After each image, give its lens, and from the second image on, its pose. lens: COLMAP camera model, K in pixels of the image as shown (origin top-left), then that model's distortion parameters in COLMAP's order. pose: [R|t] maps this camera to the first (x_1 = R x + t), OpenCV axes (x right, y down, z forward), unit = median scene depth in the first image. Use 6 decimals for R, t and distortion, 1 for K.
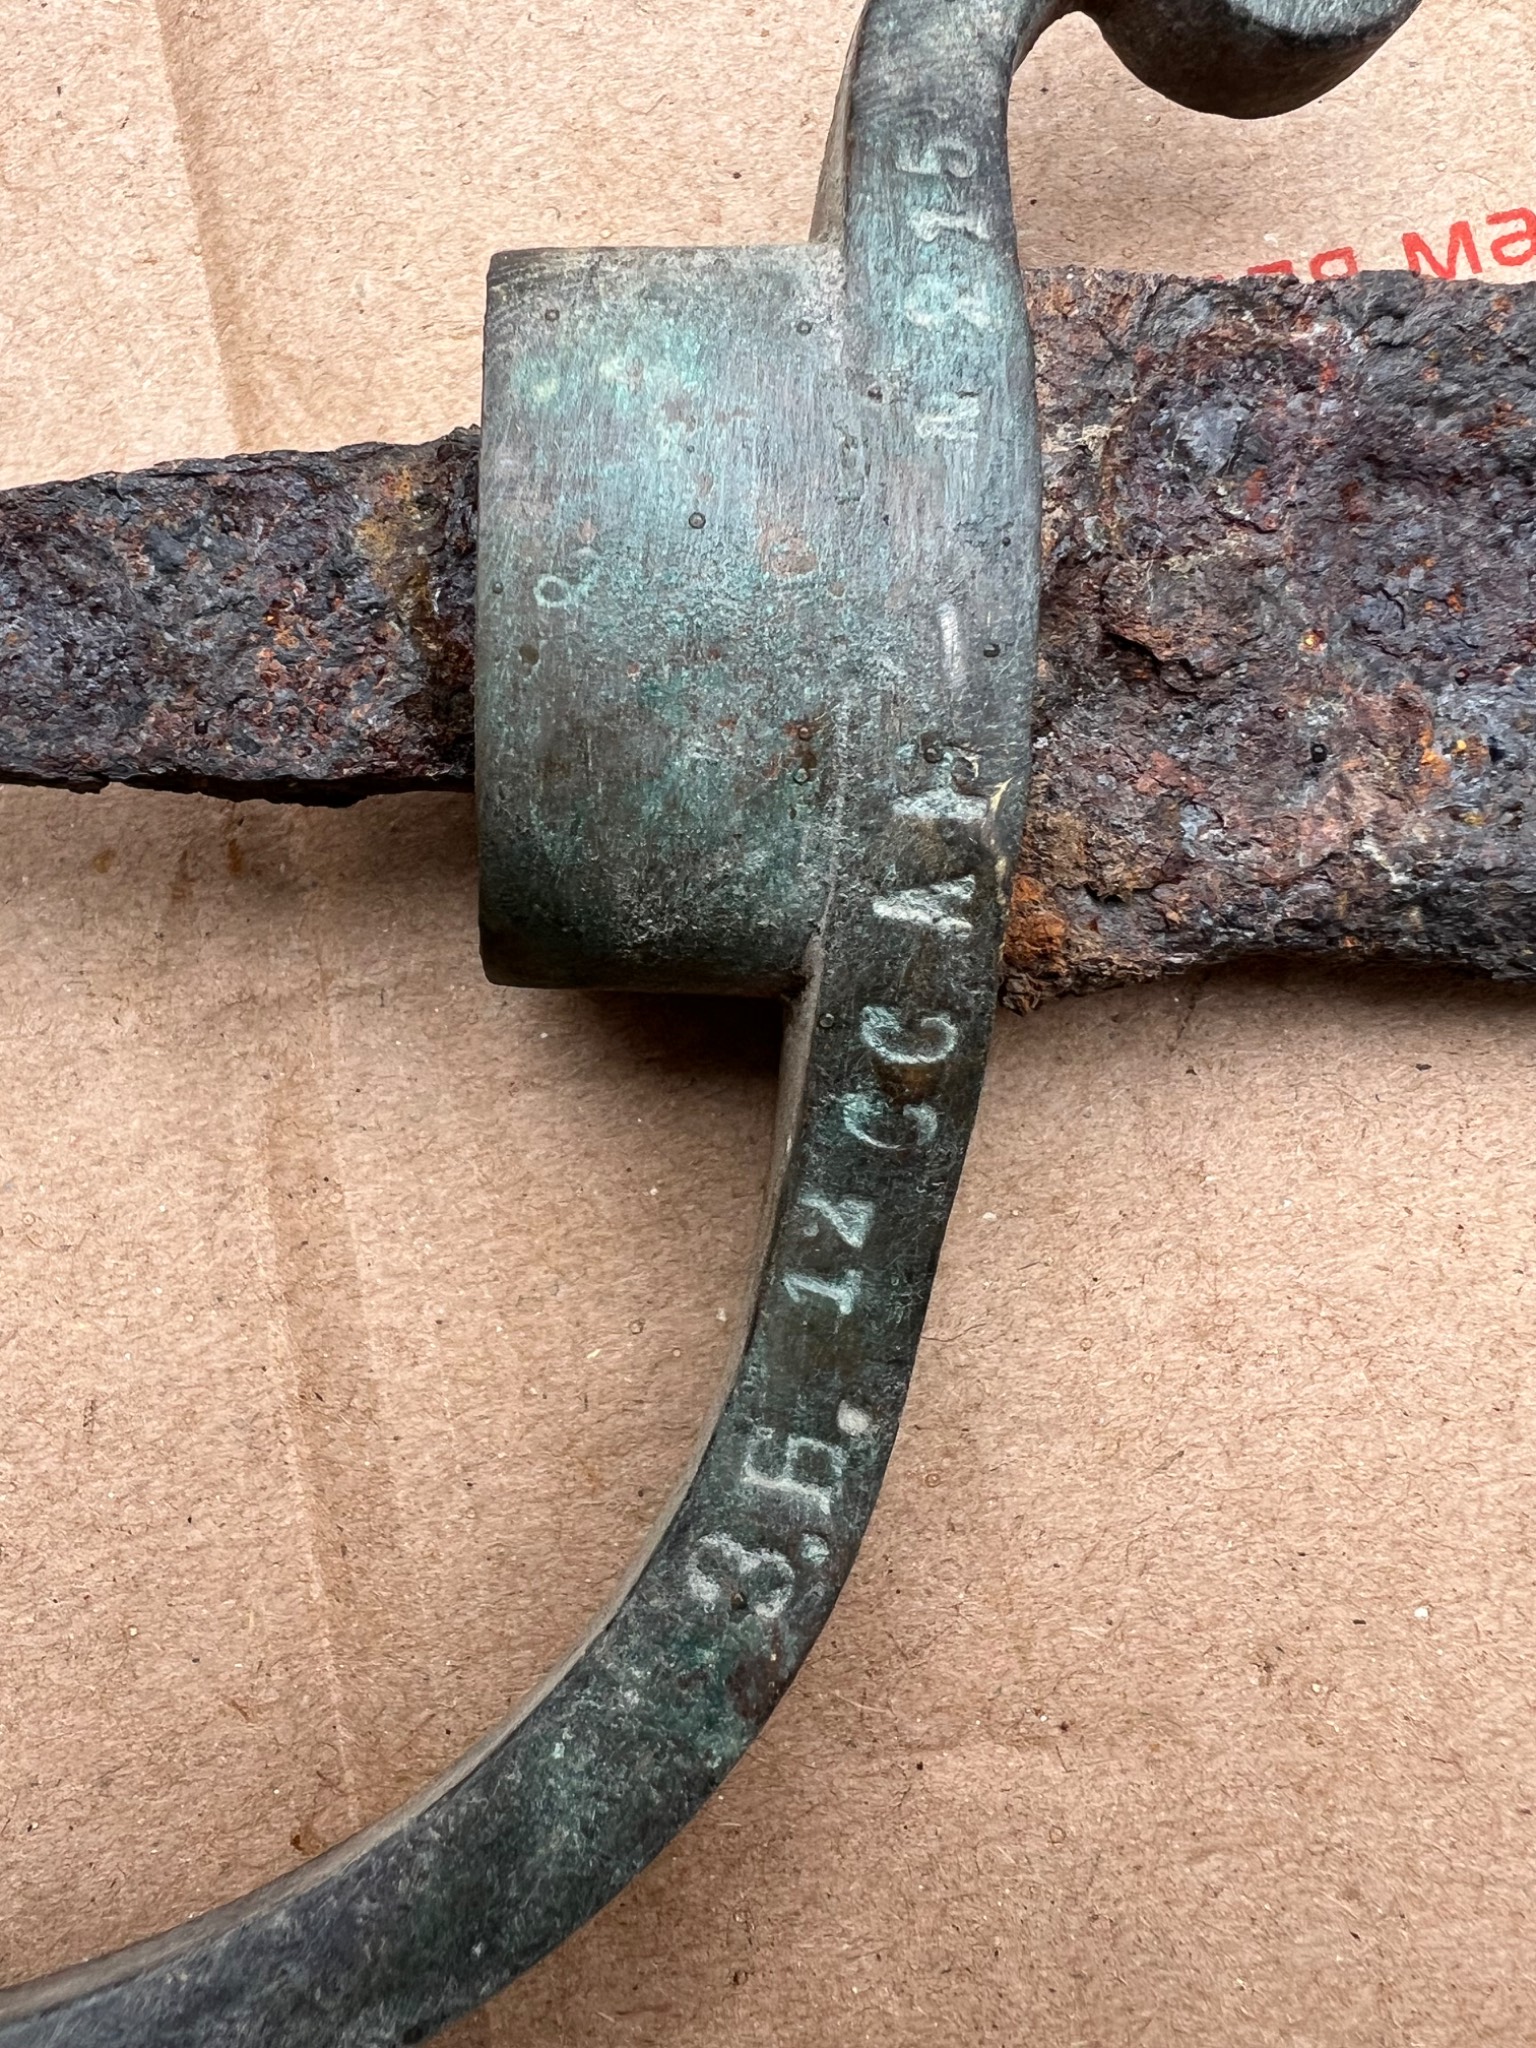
lens RADIAL K [[1509.9, 0, 584.5], [0, 1509.9, 938.2], [0, 0, 1]] dist [-0.002217, -0.013023]
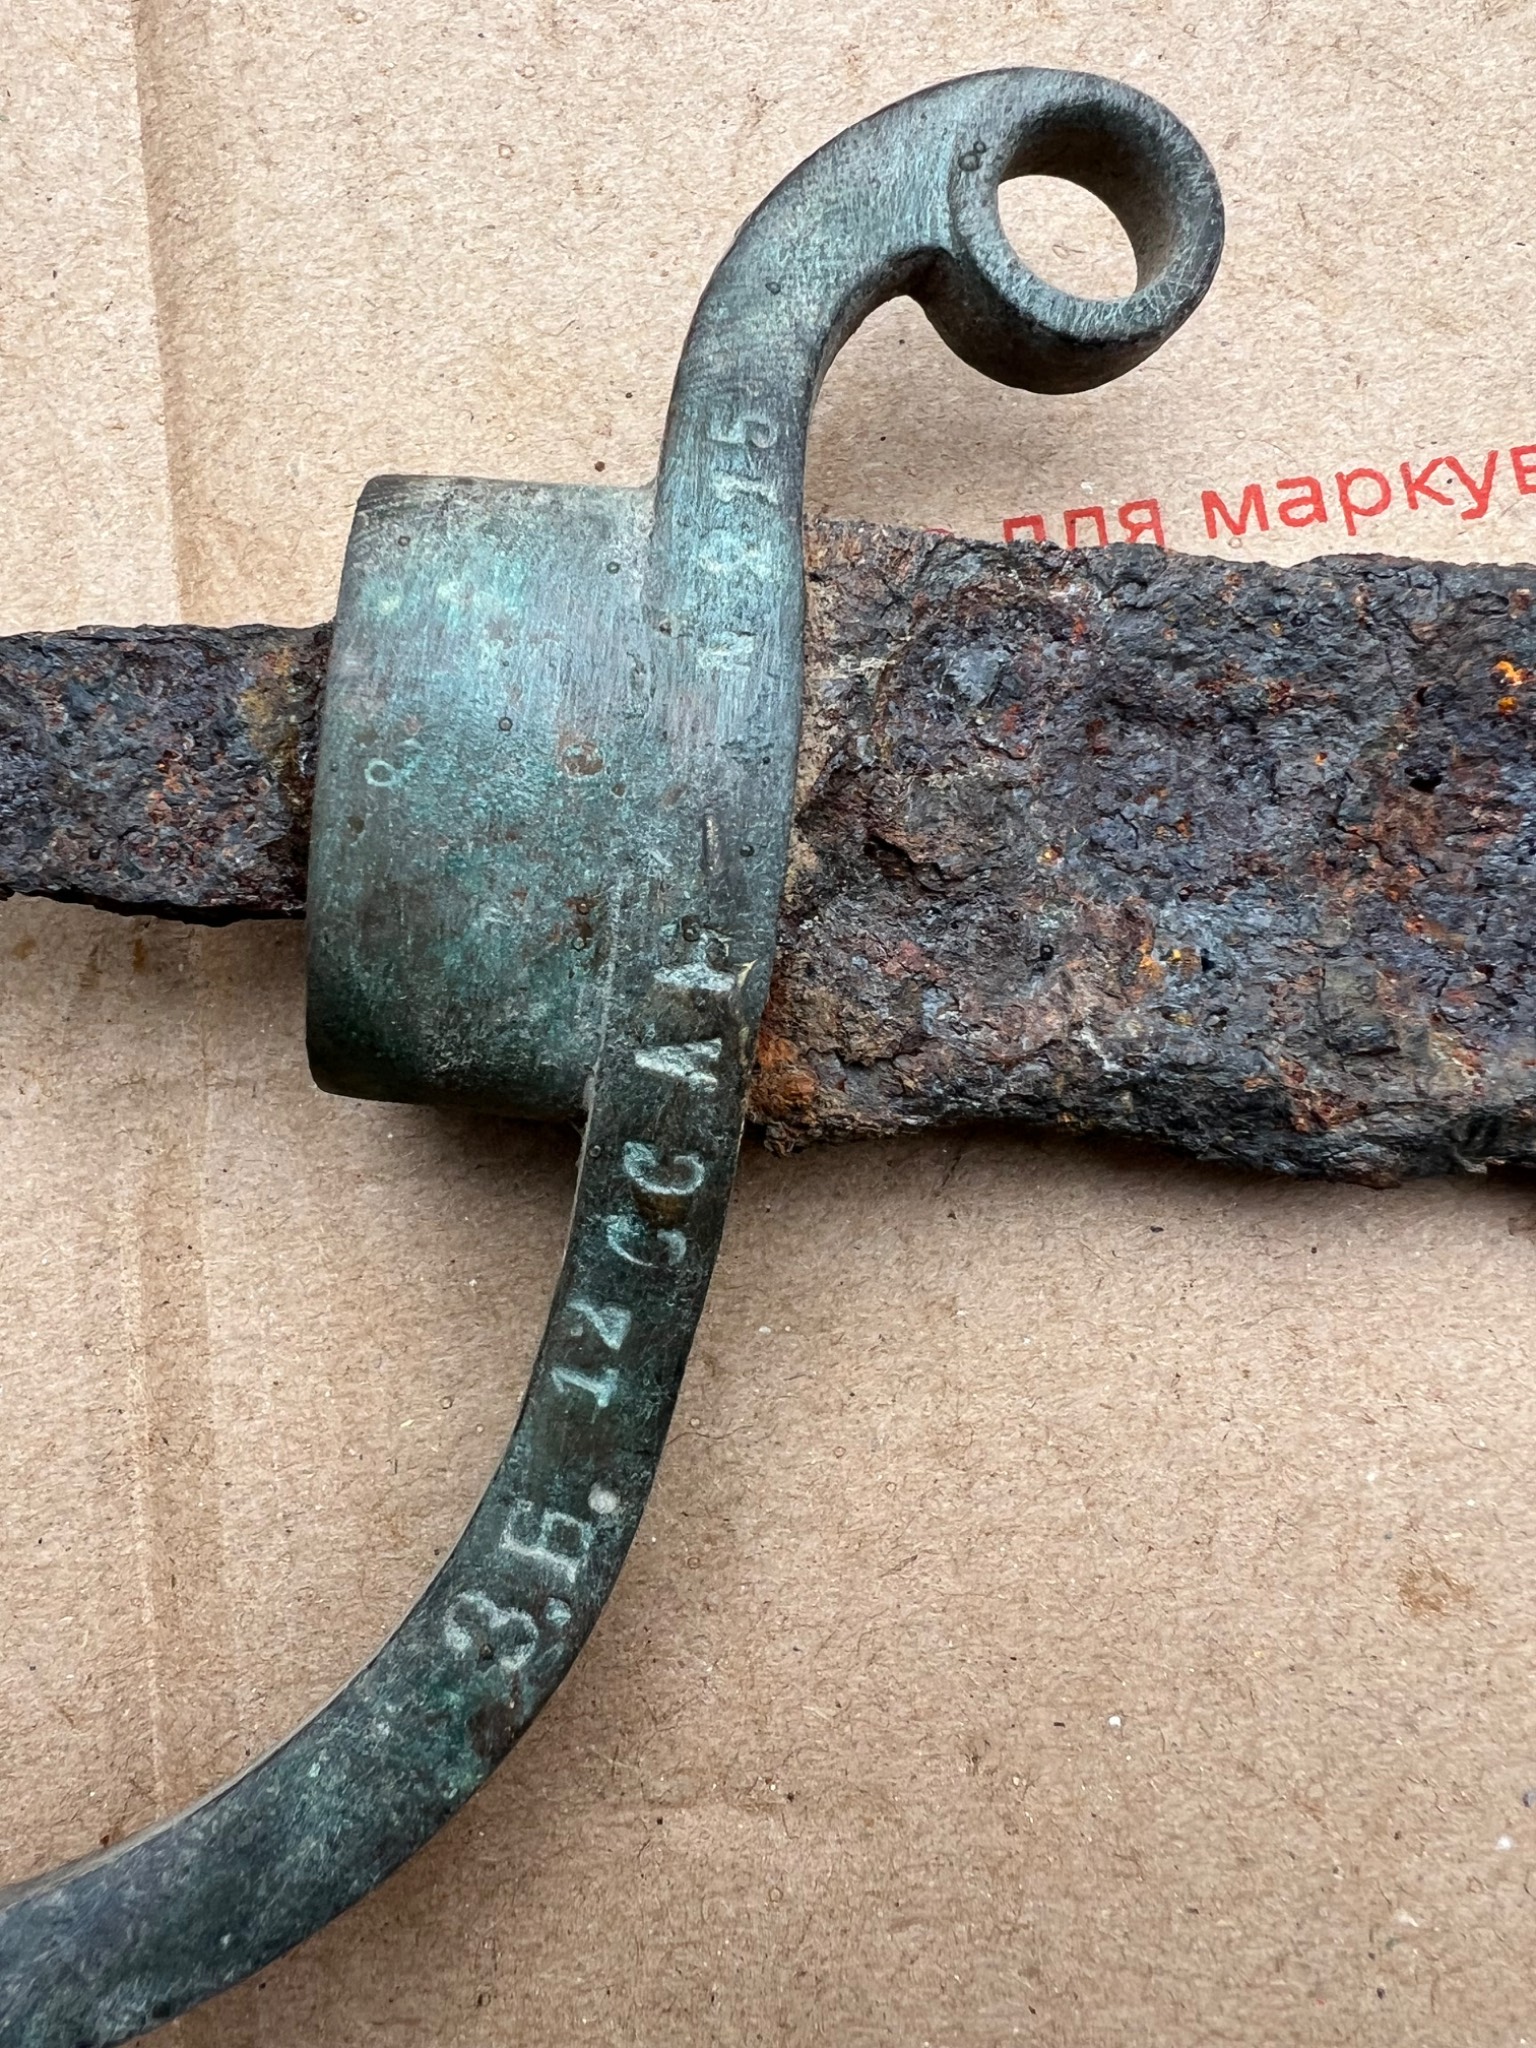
lens RADIAL K [[1509.9, 0, 587.5], [0, 1509.9, 940.7], [0, 0, 1]] dist [-0.002217, -0.013023]
pose [[0.996720, 0.078911, -0.017948, 0.151855], [-0.079585, 0.996002, -0.040582, -0.055338], [0.014674, 0.041877, 0.999015, -0.157661]]
